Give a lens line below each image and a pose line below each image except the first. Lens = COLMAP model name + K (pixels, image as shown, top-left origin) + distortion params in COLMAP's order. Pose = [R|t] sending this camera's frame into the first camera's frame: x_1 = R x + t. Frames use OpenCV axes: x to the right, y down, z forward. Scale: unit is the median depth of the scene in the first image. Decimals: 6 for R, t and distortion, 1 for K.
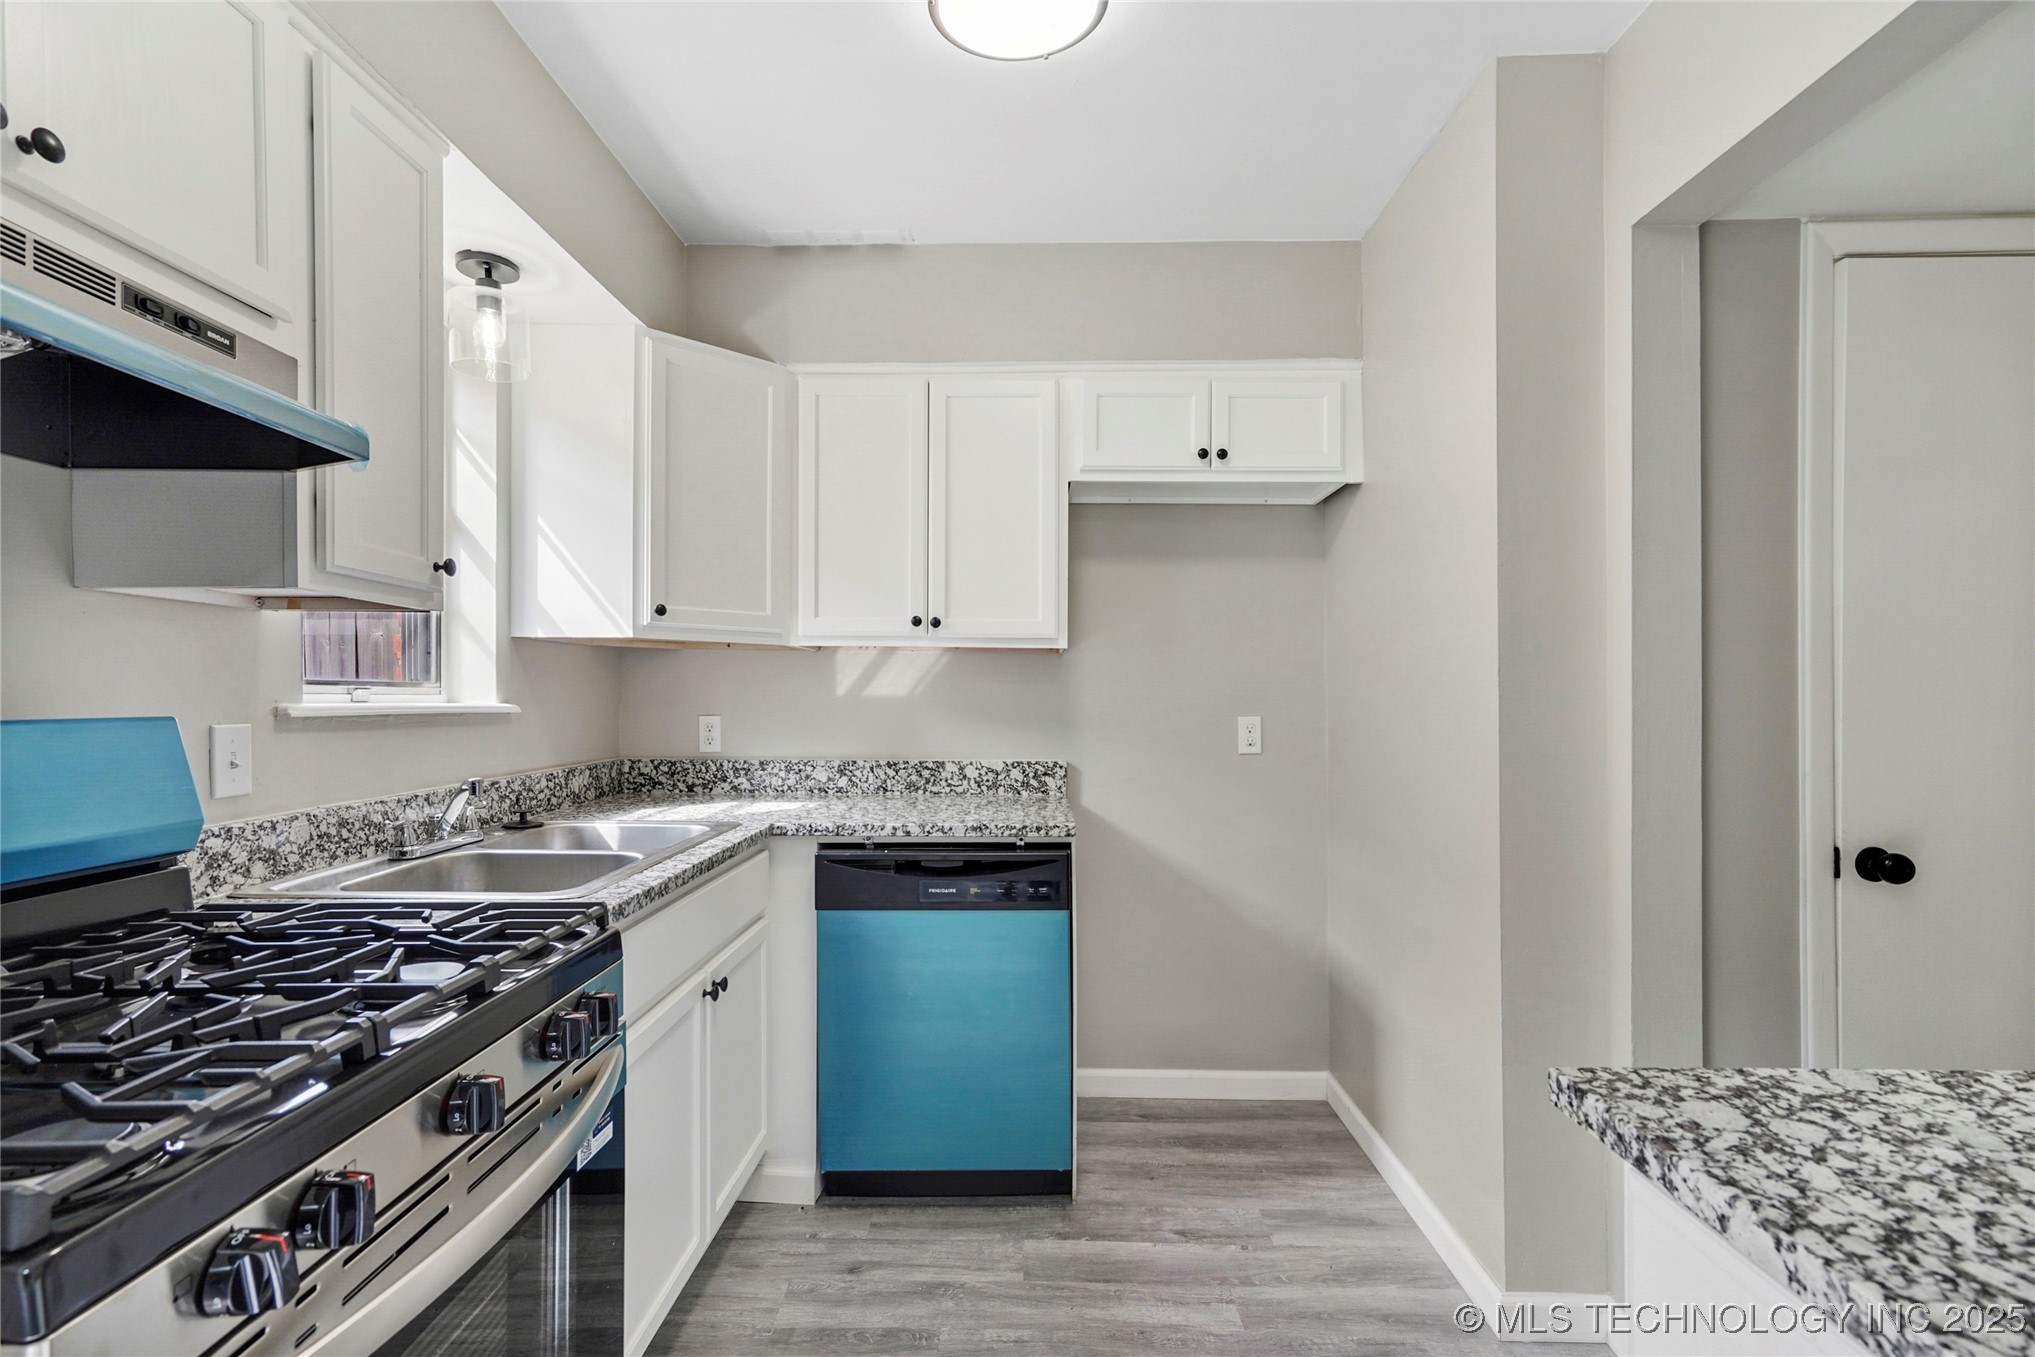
lens RADIAL K [[961.0, 0, 1003.3], [0, 961.0, 694.4], [0, 0, 1]] dist [0.000443, 0.005681]
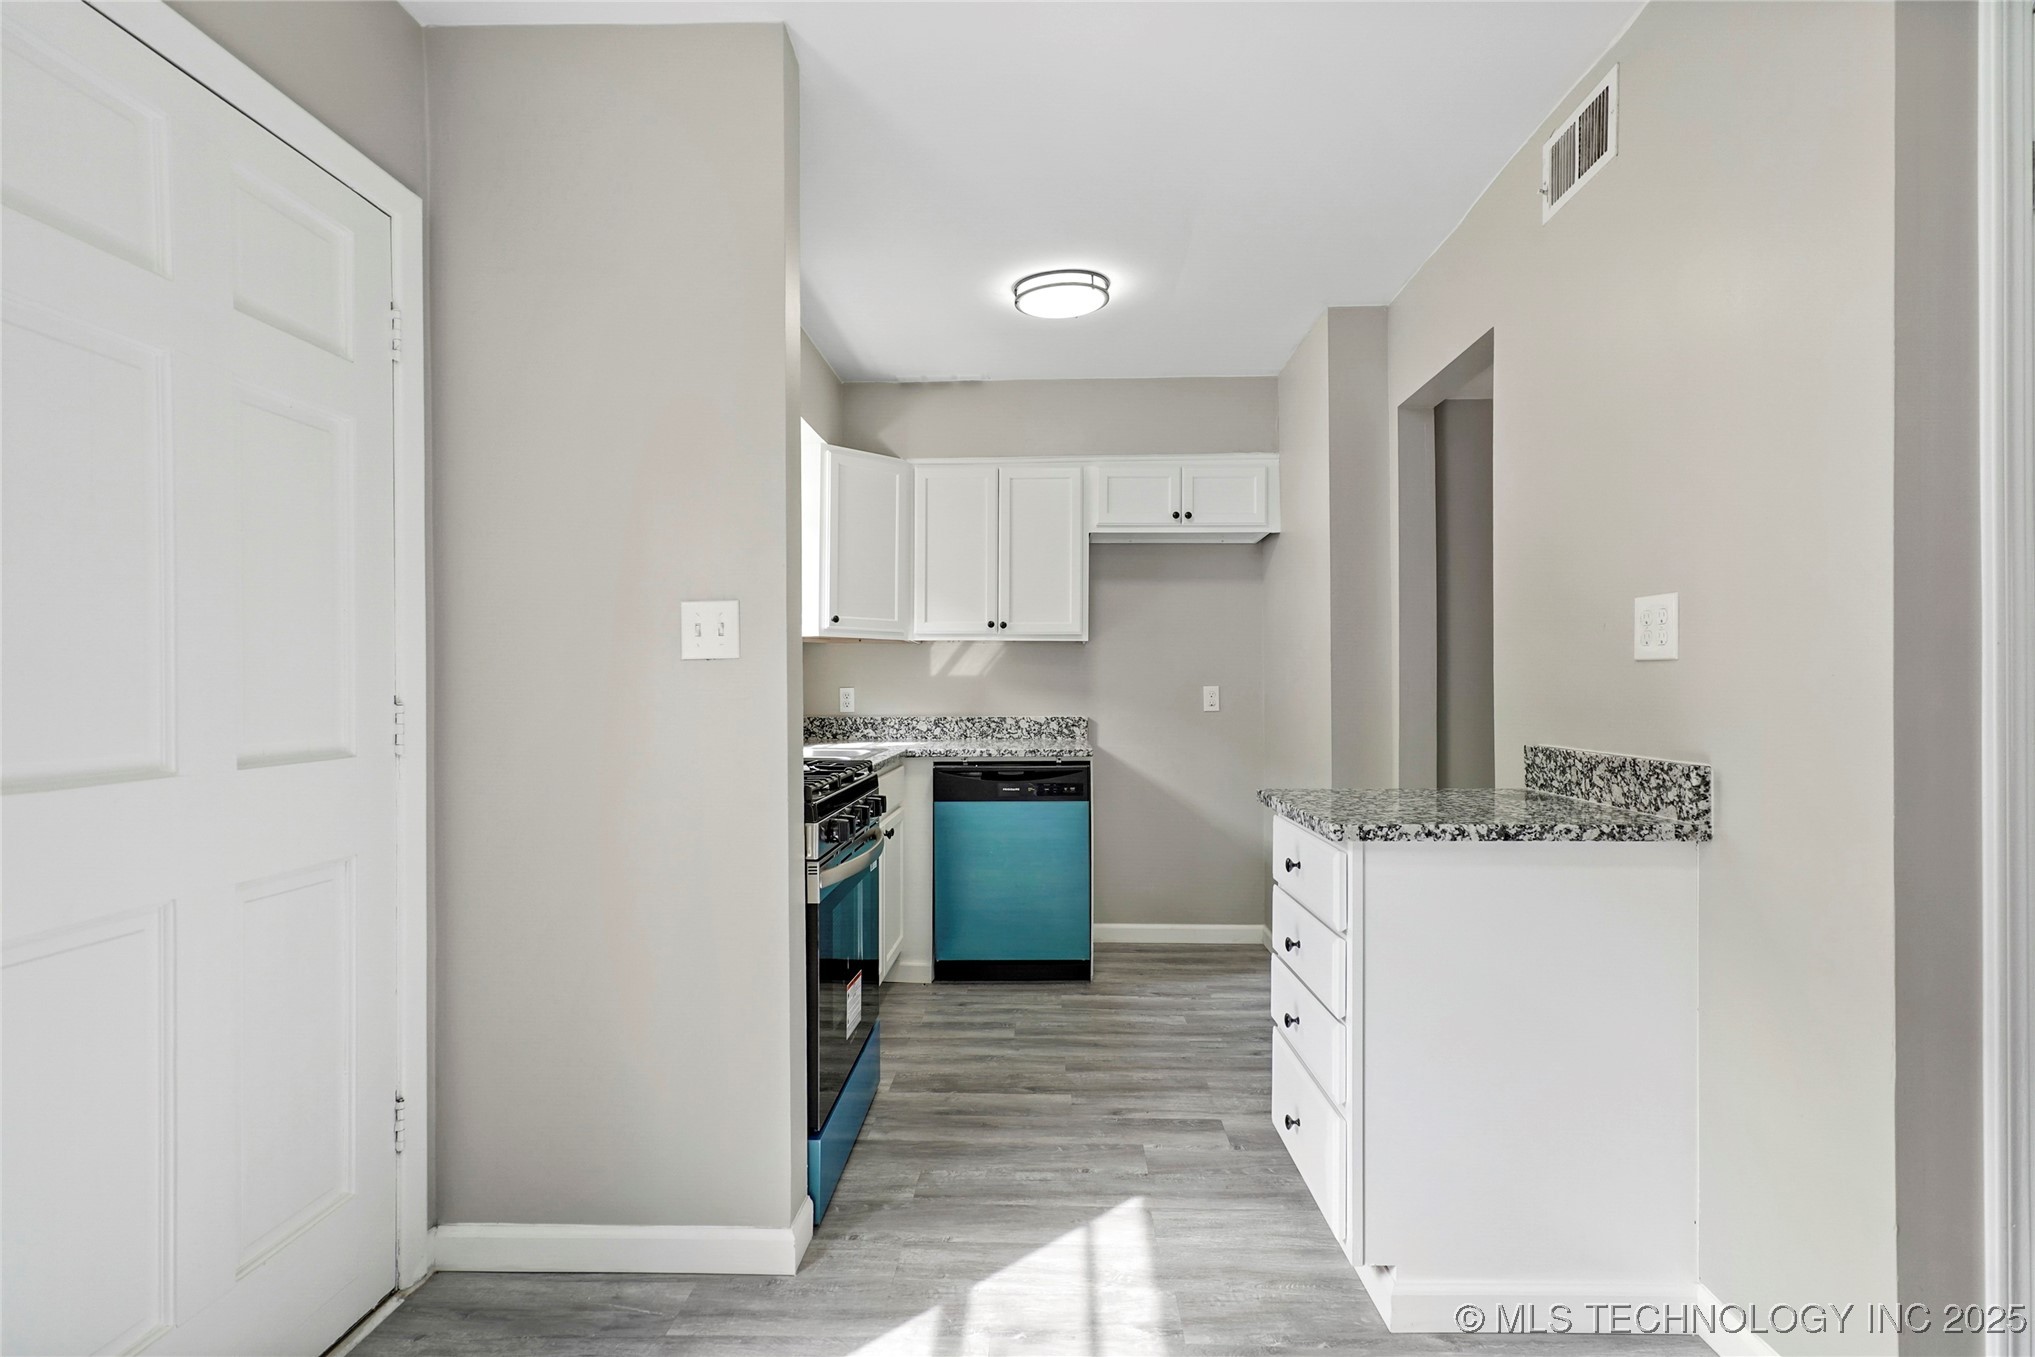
lens RADIAL K [[986.2, 0, 997.1], [0, 986.2, 701.3], [0, 0, 1]] dist [0.012286, 0.000335]
pose [[0.999590, -0.000855, -0.028625, -0.036795], [0.001223, 0.999917, 0.012856, 0.030233], [0.028611, -0.012885, 0.999508, -0.639814]]
